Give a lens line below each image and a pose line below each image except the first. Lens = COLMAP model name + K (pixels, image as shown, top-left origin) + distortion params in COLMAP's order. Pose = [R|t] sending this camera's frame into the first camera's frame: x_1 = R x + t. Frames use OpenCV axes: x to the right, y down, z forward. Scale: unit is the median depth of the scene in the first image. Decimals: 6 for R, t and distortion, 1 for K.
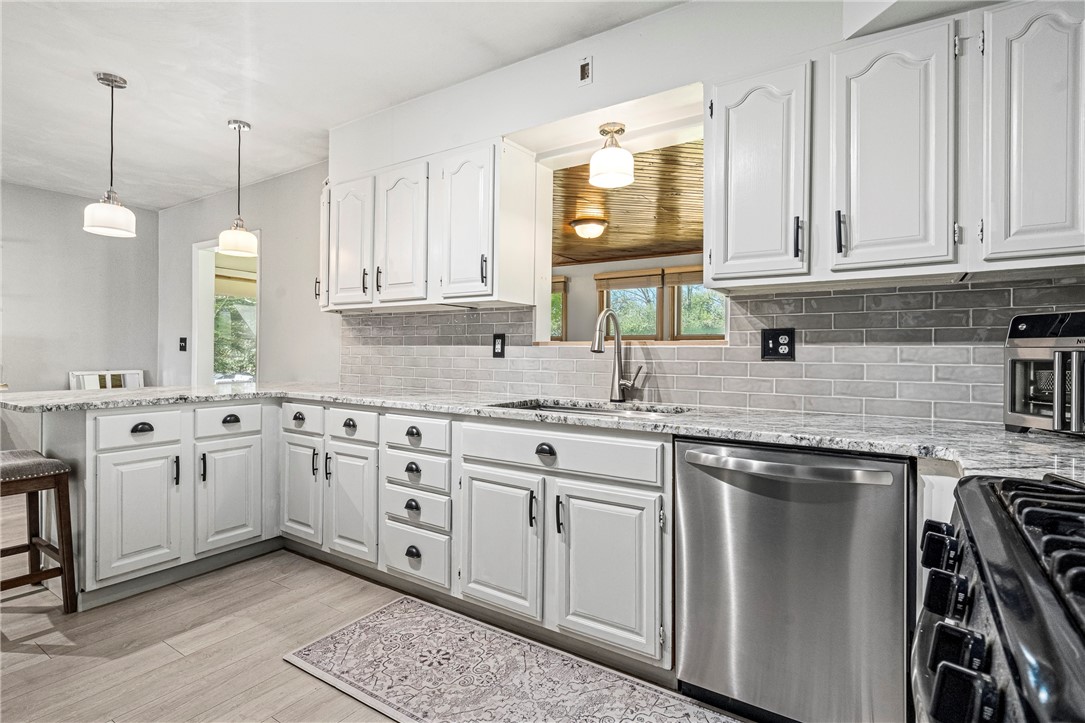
lens RADIAL K [[540.5, 0, 544.9], [0, 540.5, 355.7], [0, 0, 1]] dist [0.000647, 0.001353]
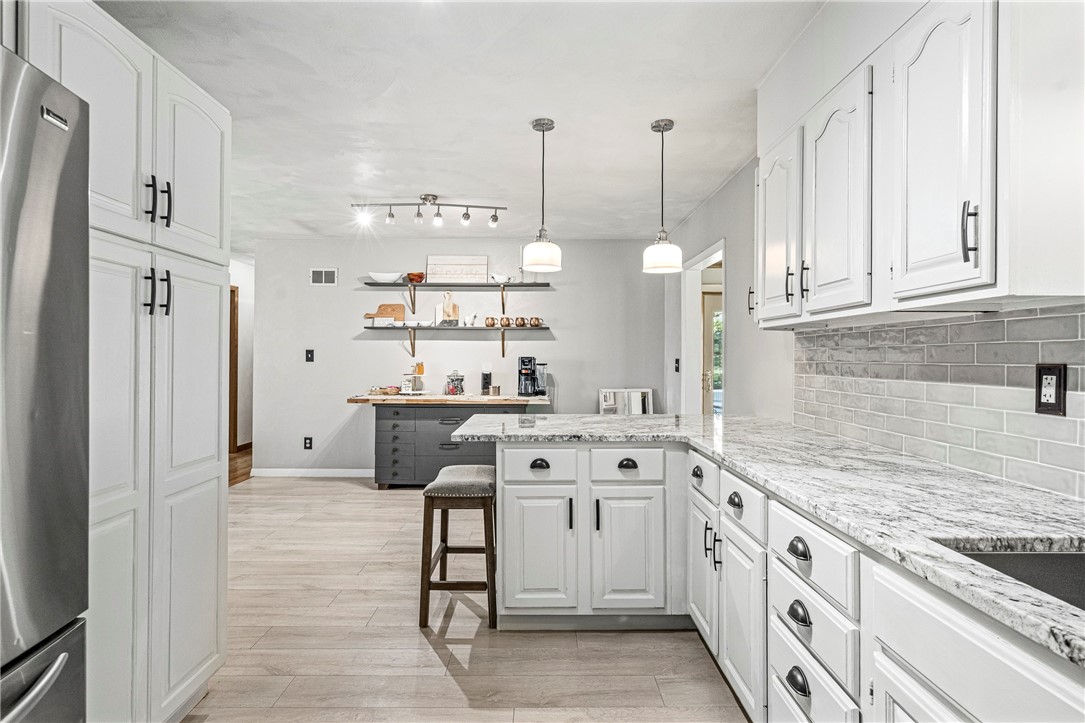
lens RADIAL K [[540.5, 0, 541.0], [0, 540.5, 355.5], [0, 0, 1]] dist [0.000647, 0.001353]
pose [[0.550242, -0.011629, -0.834924, 0.070060], [-0.001870, 0.999883, -0.015158, -0.043774], [0.835003, 0.009902, 0.550157, 0.415176]]
